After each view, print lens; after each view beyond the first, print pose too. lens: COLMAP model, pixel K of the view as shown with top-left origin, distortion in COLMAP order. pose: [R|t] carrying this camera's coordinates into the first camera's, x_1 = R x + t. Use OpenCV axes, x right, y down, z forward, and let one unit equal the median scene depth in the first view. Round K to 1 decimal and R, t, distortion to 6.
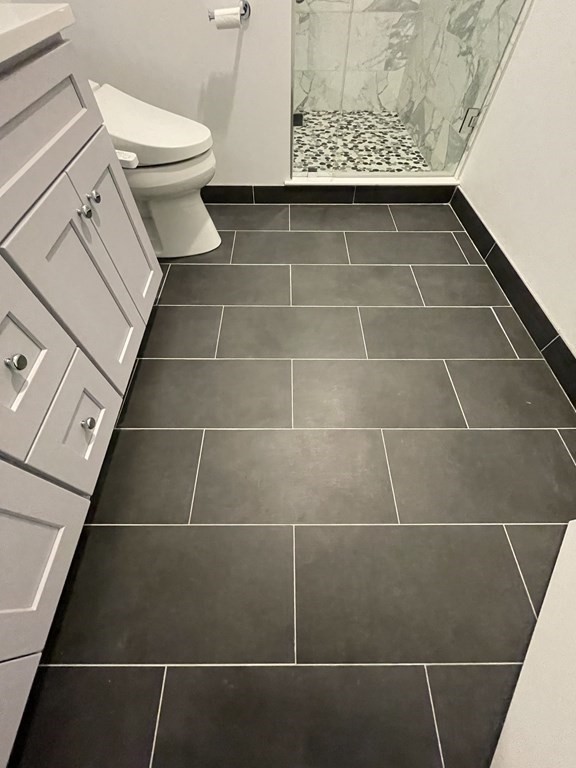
lens RADIAL K [[310.7, 0, 285.9], [0, 310.7, 386.1], [0, 0, 1]] dist [-0.006587, 0.000542]
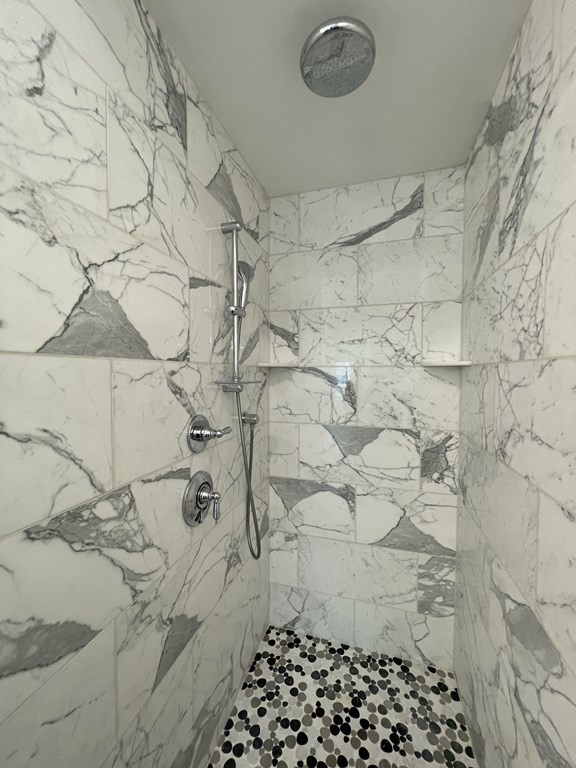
lens RADIAL K [[310.7, 0, 289.3], [0, 310.7, 381.4], [0, 0, 1]] dist [-0.006587, 0.000542]
pose [[0.953732, 0.009630, -0.300503, 0.290428], [-0.252476, 0.568351, -0.783092, -0.843289], [0.163251, 0.822730, 0.544486, 0.277757]]
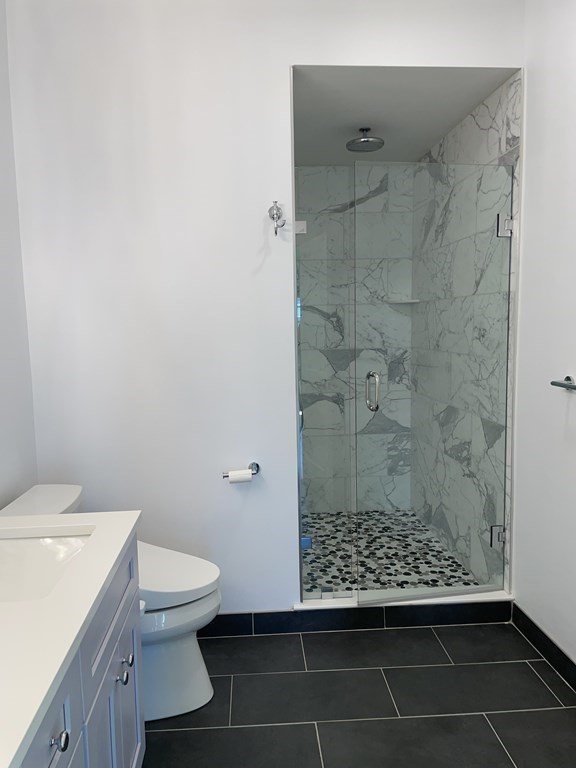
lens RADIAL K [[581.0, 0, 284.1], [0, 581.0, 385.7], [0, 0, 1]] dist [0.080567, -0.095837]
pose [[0.998102, -0.027741, 0.054983, -0.075396], [0.060121, 0.632424, -0.772285, 0.105601], [-0.013349, 0.774125, 0.632892, -0.296687]]
